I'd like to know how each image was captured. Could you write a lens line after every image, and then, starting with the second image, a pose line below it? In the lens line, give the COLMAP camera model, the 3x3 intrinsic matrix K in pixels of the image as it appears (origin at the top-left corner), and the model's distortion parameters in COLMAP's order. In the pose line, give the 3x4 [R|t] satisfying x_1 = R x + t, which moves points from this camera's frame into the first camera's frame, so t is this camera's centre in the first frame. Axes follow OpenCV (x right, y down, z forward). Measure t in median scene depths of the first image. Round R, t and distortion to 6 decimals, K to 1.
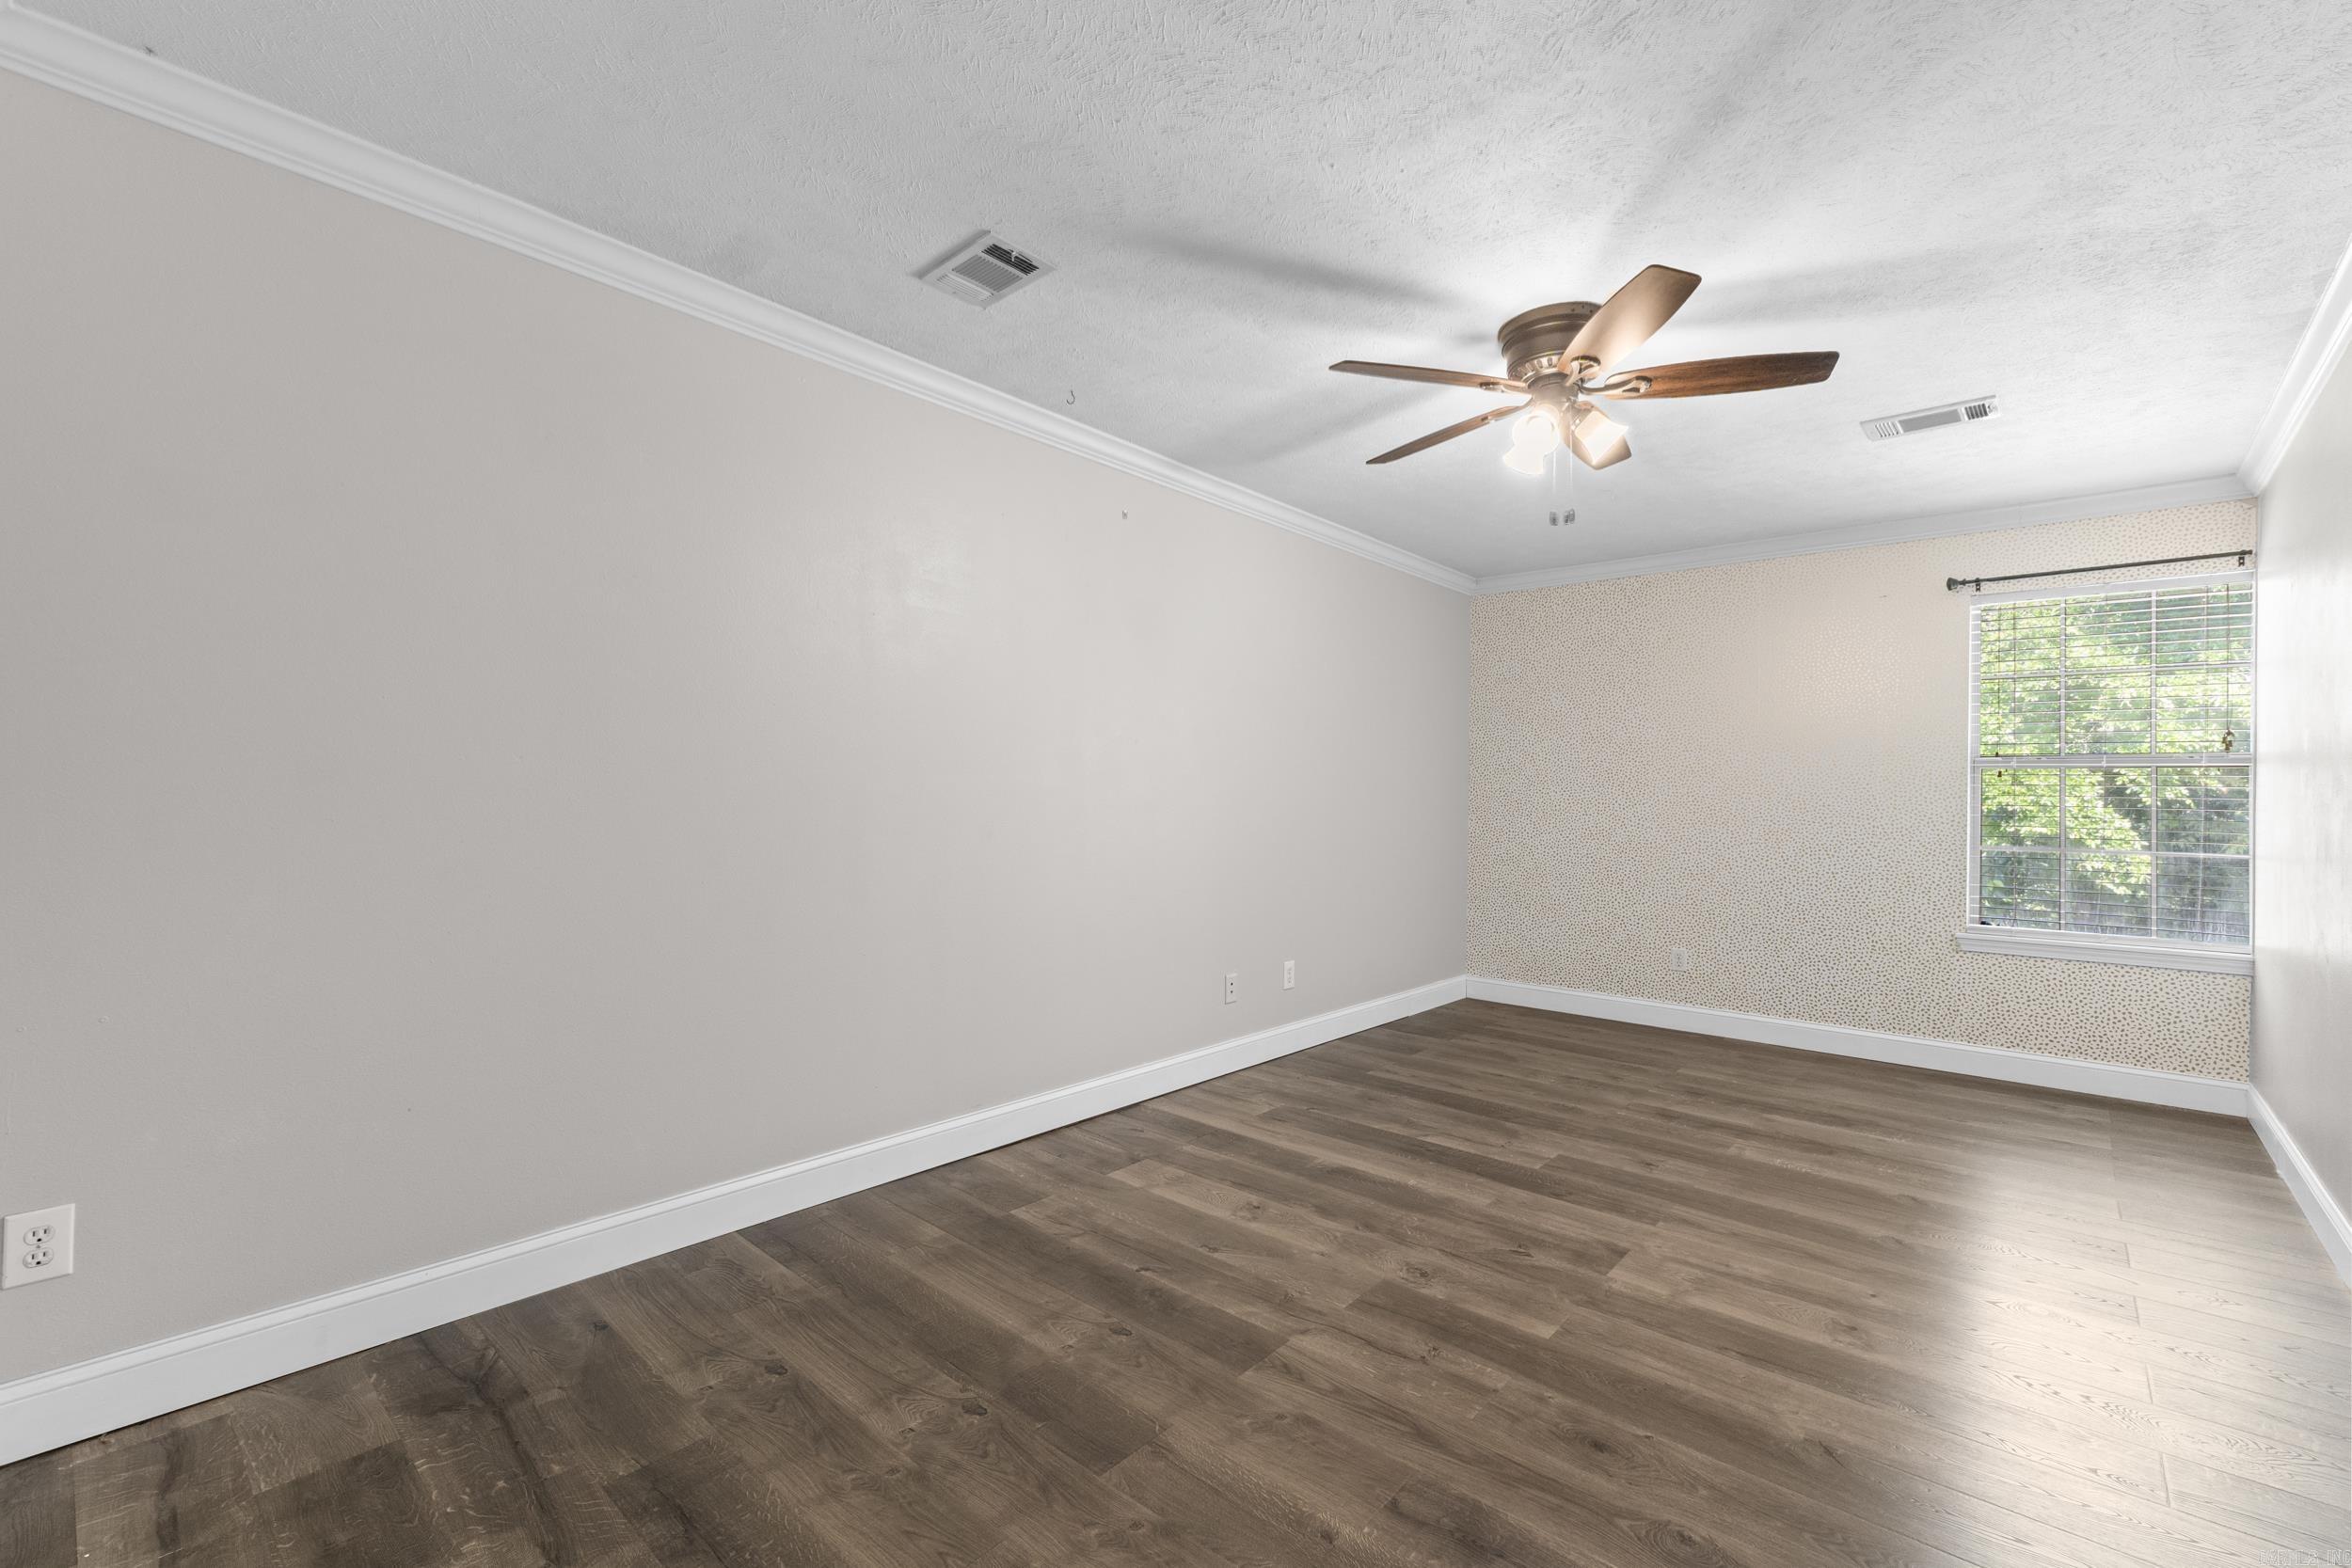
lens RADIAL K [[1016.5, 0, 1178.4], [0, 1016.5, 791.6], [0, 0, 1]] dist [0.005471, -0.001140]
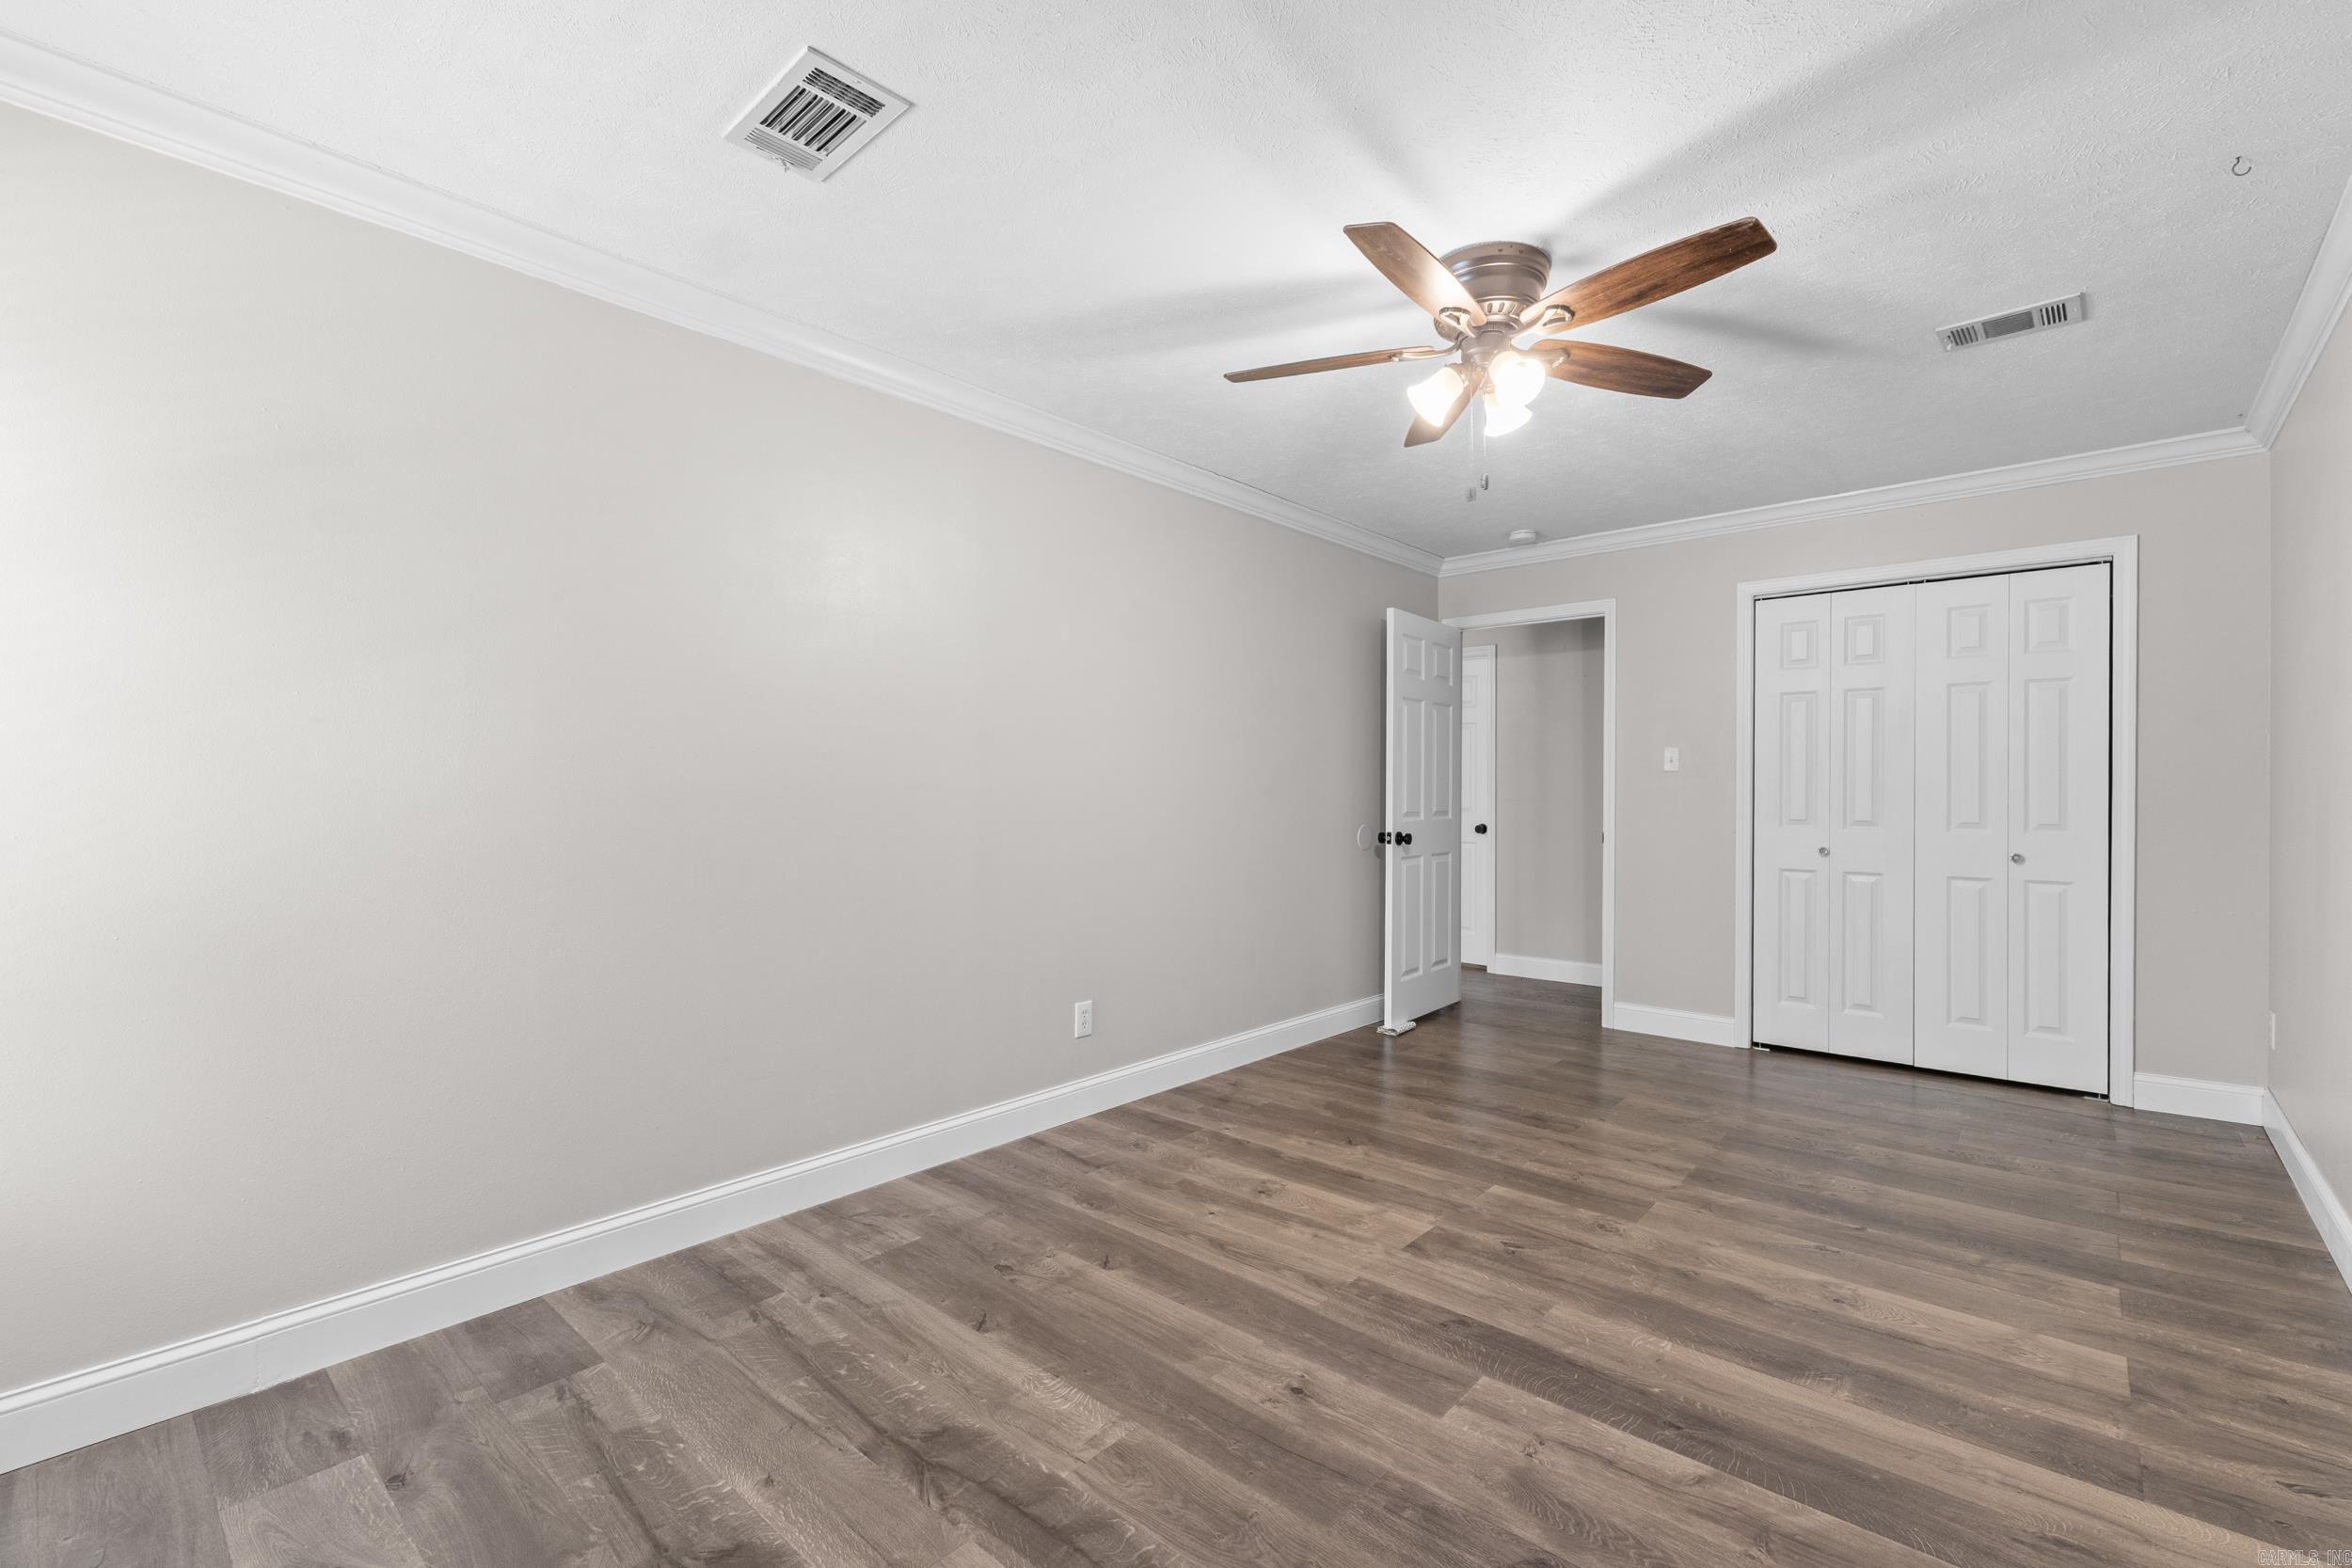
lens RADIAL K [[1016.5, 0, 1161.0], [0, 1016.5, 782.4], [0, 0, 1]] dist [0.005471, -0.001140]
pose [[-0.999723, -0.013403, 0.019356, 0.639561], [-0.013637, 0.999834, -0.012043, 0.011764], [-0.019191, -0.012304, -0.999740, 1.924906]]
